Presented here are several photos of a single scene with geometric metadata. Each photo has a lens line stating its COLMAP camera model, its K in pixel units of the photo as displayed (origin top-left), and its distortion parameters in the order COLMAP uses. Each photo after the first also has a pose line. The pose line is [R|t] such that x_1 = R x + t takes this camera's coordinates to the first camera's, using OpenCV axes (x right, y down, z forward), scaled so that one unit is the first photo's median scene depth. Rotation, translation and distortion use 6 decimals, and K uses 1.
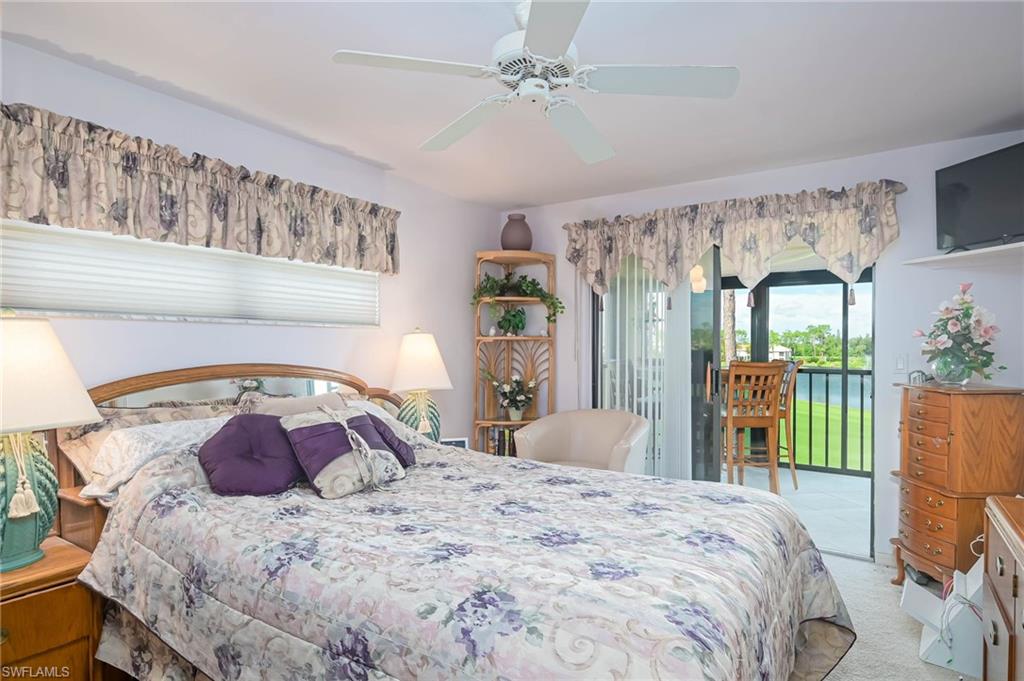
lens RADIAL K [[550.9, 0, 511.8], [0, 550.9, 348.1], [0, 0, 1]] dist [0.001291, -0.017020]
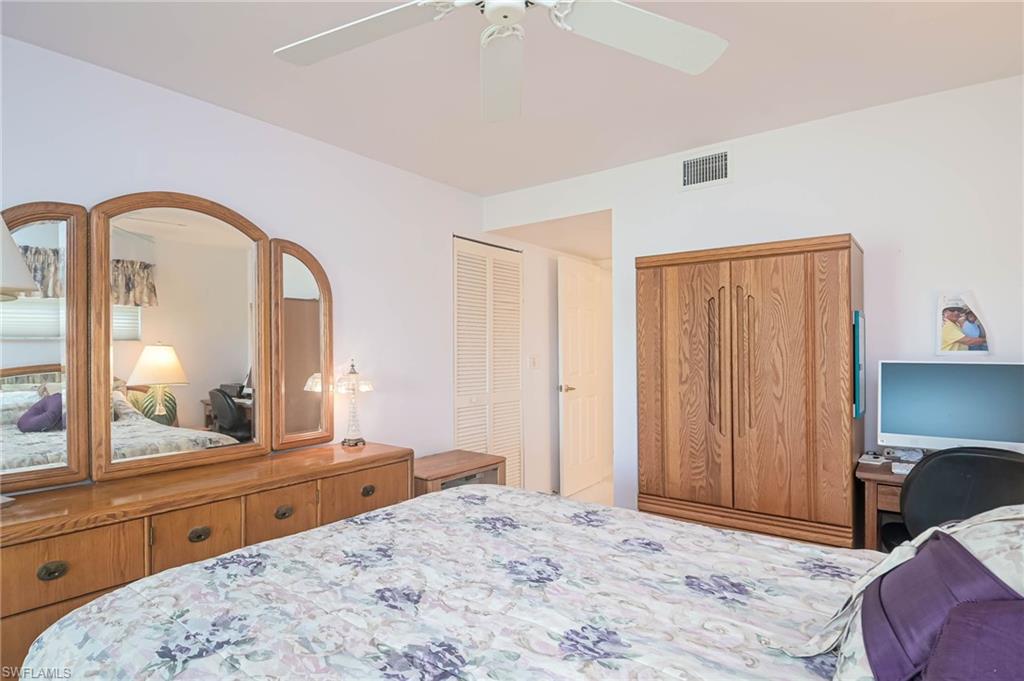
lens RADIAL K [[550.9, 0, 511.8], [0, 550.9, 348.1], [0, 0, 1]] dist [0.001291, -0.017020]
pose [[-0.998487, 0.002762, 0.054925, -0.009280], [0.002476, 0.999983, -0.005289, -0.004264], [-0.054939, -0.005145, -0.998476, 1.971309]]
